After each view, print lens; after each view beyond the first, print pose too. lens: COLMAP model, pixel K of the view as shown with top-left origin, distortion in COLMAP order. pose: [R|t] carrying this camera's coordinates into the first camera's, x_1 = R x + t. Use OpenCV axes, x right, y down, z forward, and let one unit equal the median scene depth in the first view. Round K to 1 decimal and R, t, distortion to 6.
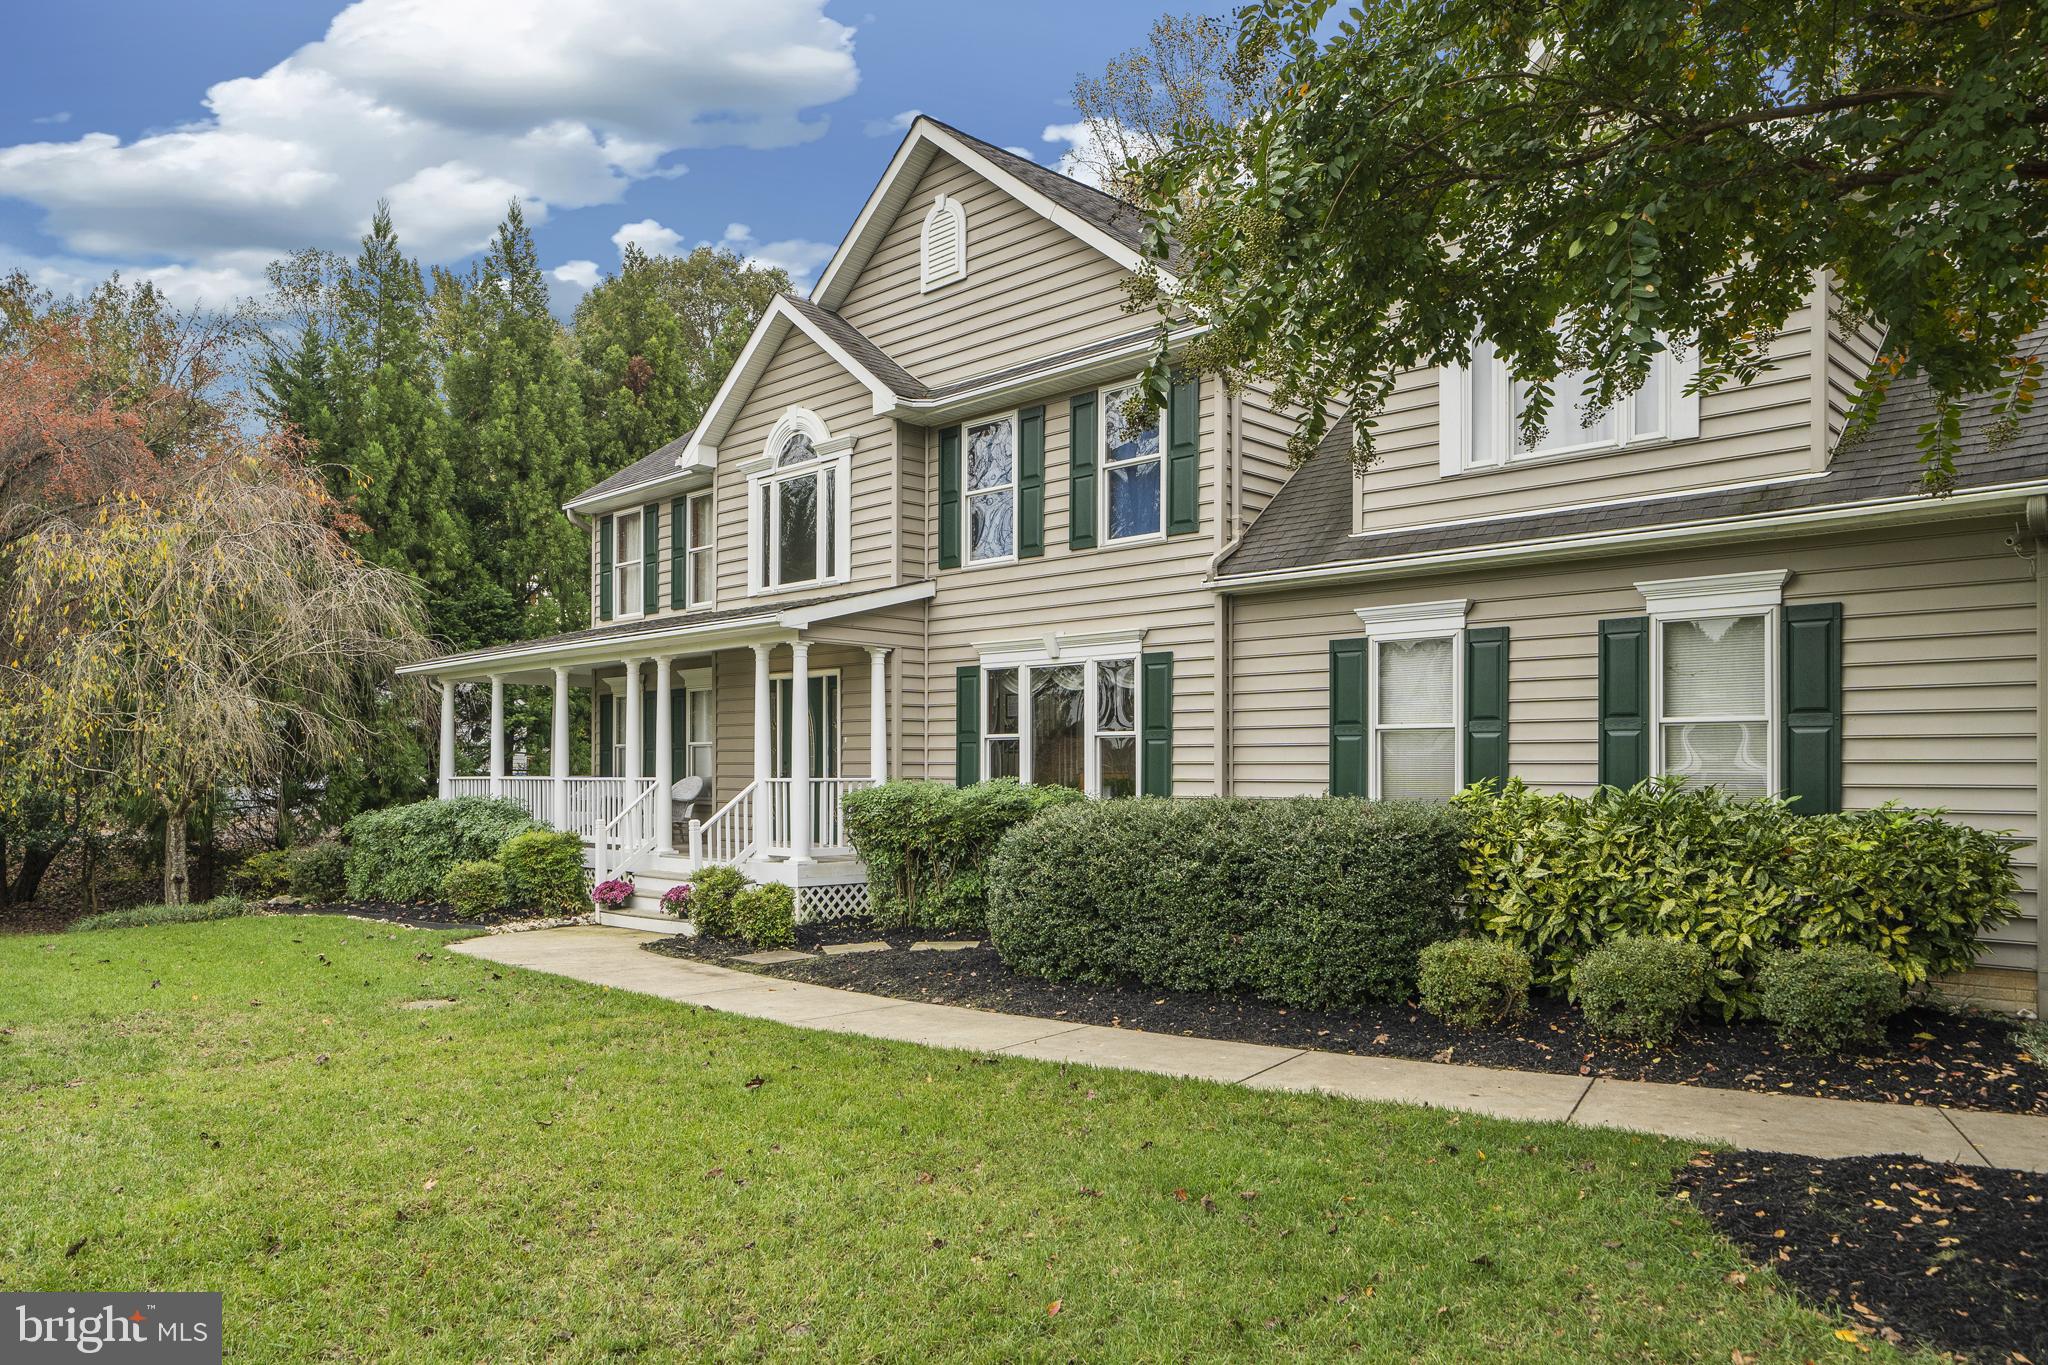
lens RADIAL K [[1460.5, 0, 1004.2], [0, 1460.5, 741.3], [0, 0, 1]] dist [0.000226, 0.000542]
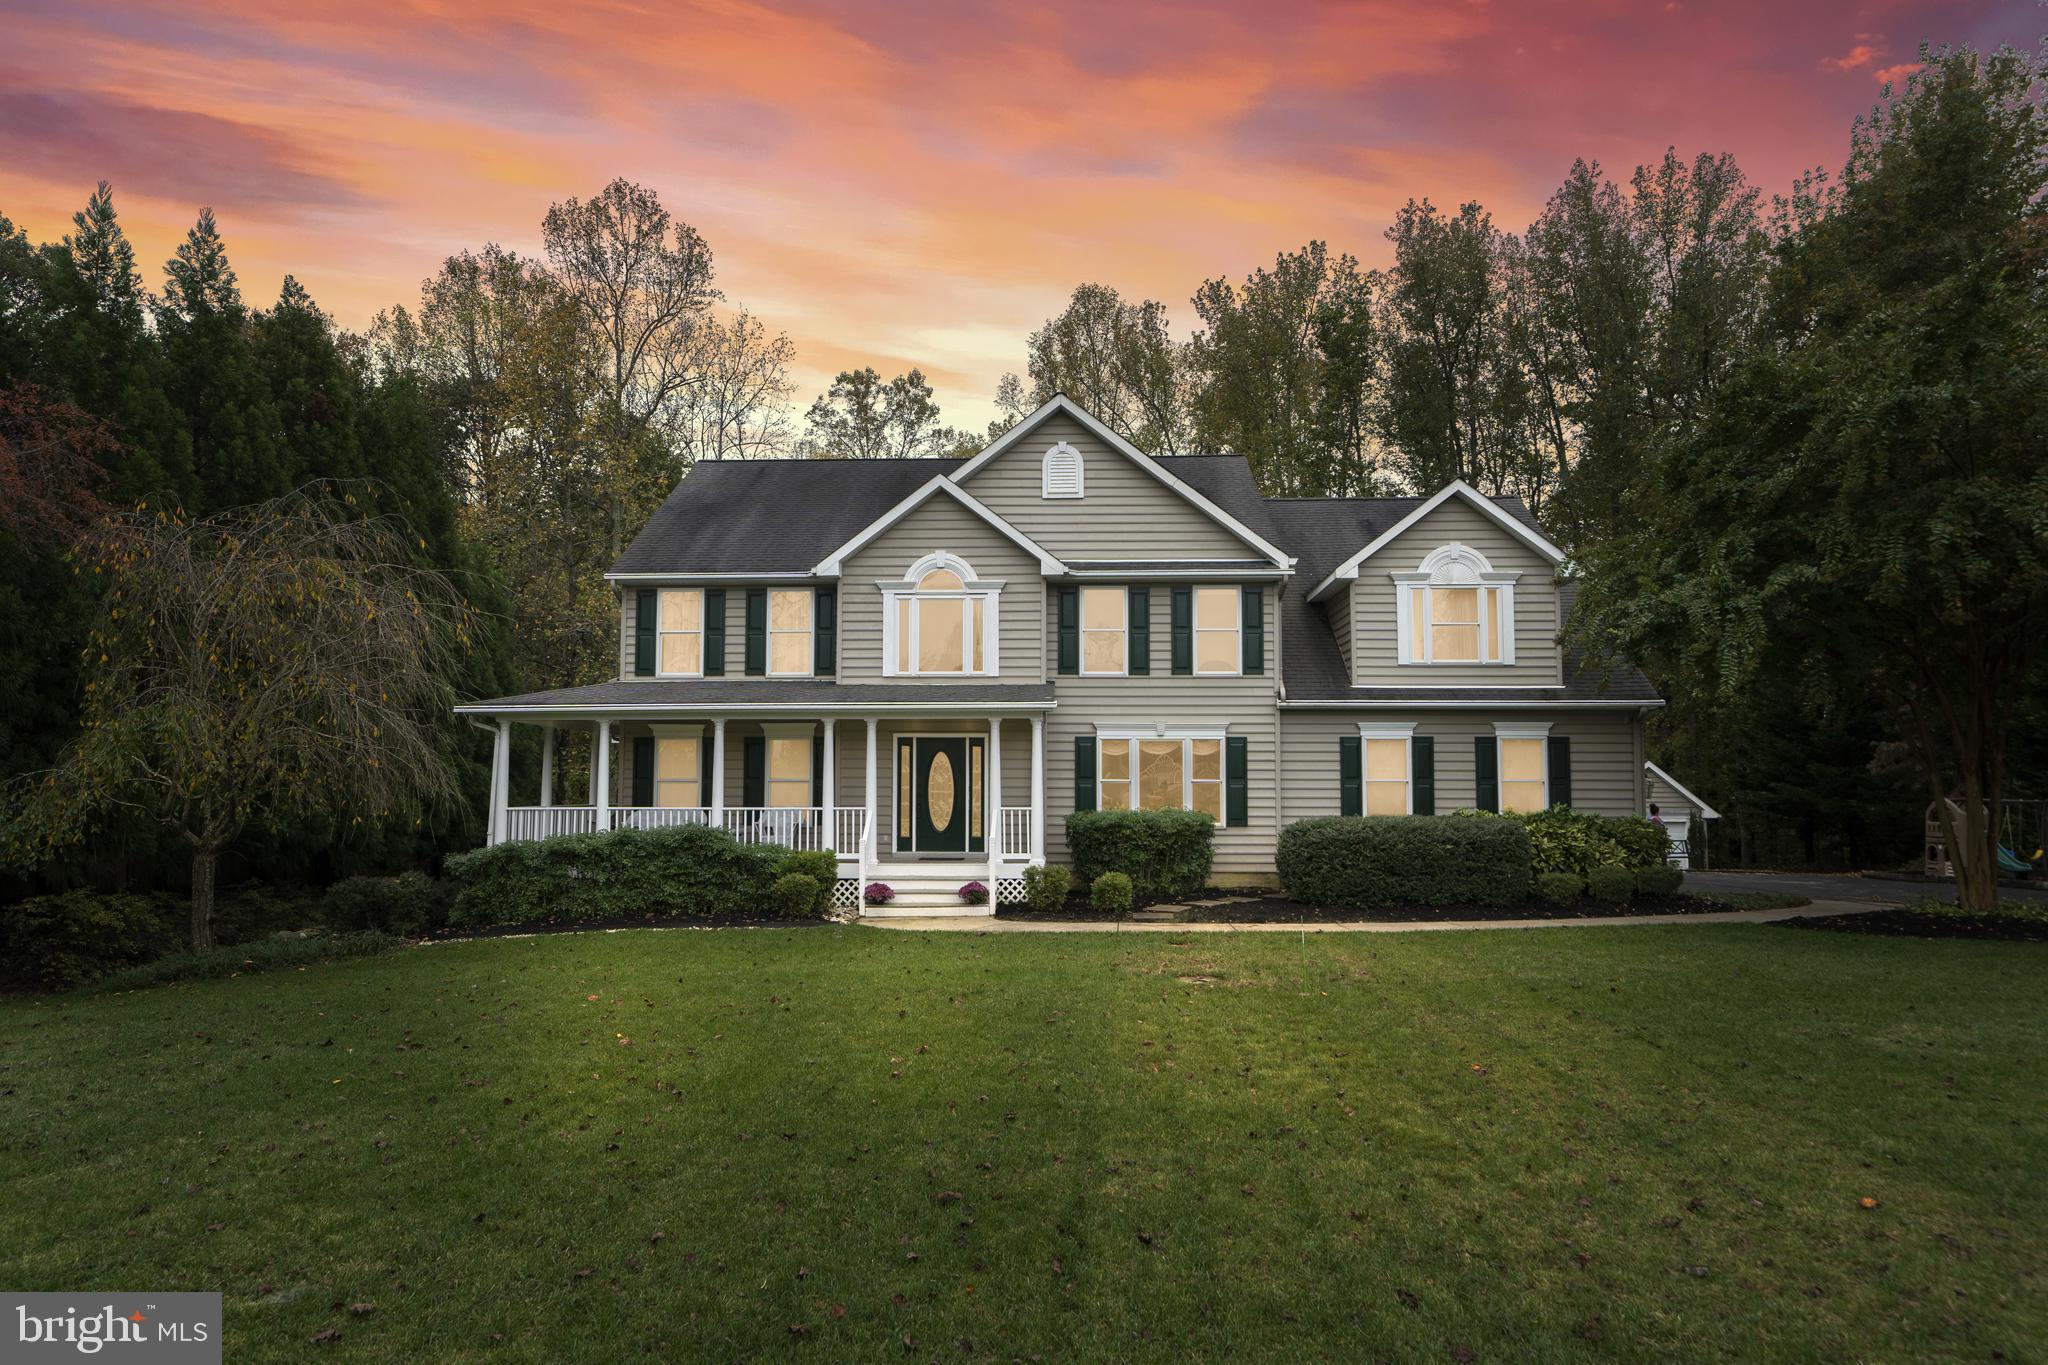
lens RADIAL K [[1160.9, 0, 1024.3], [0, 1160.9, 690.6], [0, 0, 1]] dist [0.007218, 0.000737]
pose [[0.704022, 0.056764, 0.707906, -1.051647], [-0.014339, 0.997734, -0.065744, -0.018180], [-0.710033, 0.036135, 0.703241, 0.154723]]
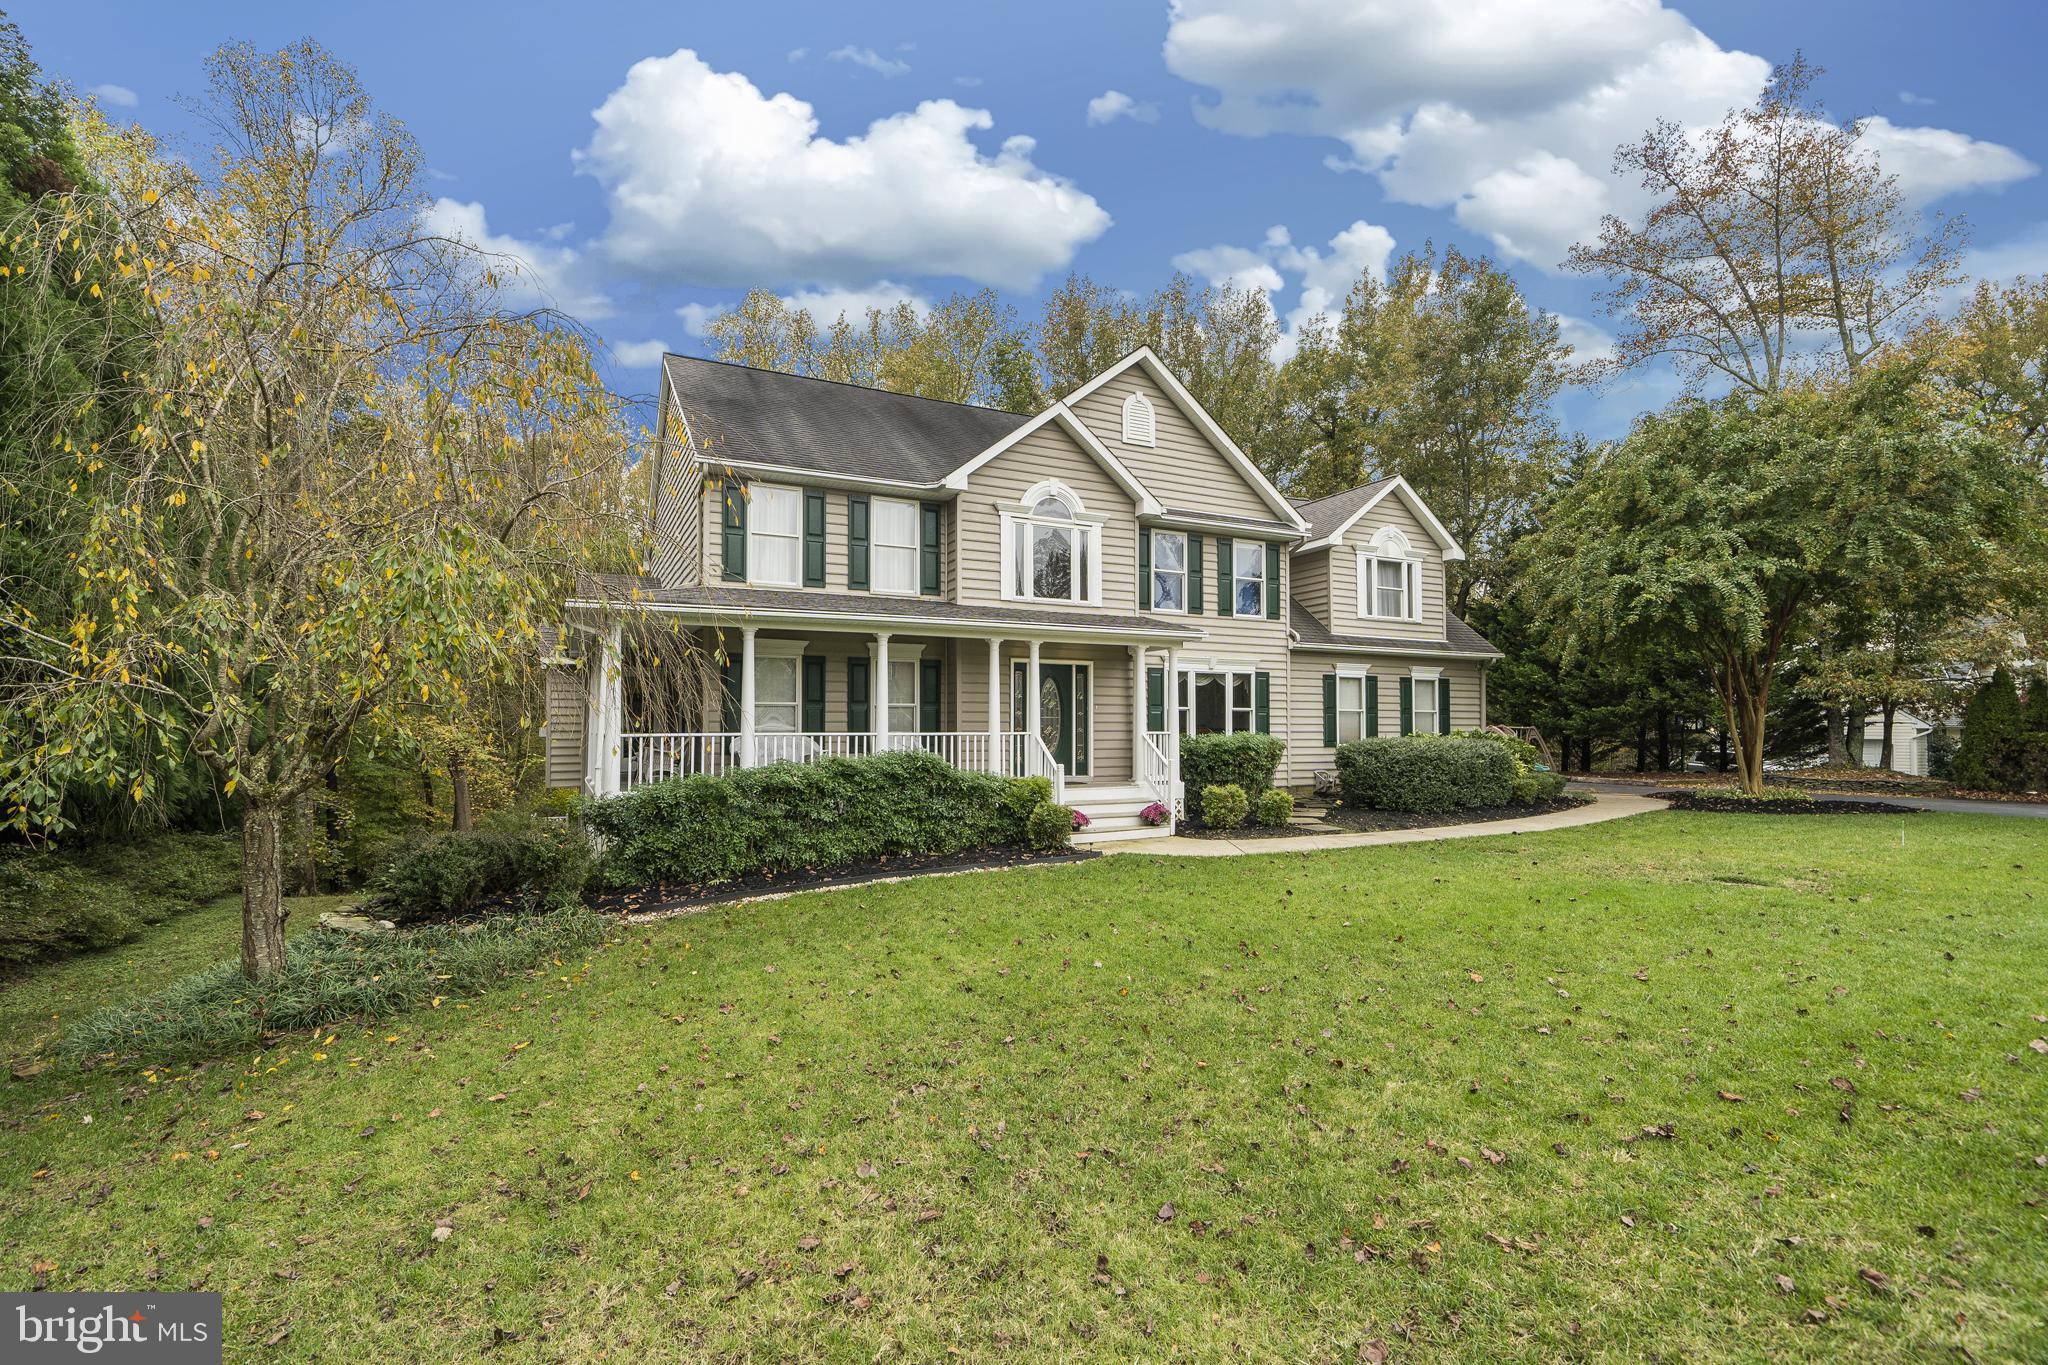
lens RADIAL K [[880.9, 0, 1028.2], [0, 880.9, 691.5], [0, 0, 1]] dist [0.000649, 0.000070]
pose [[0.297039, 0.034015, 0.954259, -1.156825], [-0.021474, 0.999351, -0.028938, 0.011984], [-0.954624, -0.011896, 0.297576, 0.889105]]
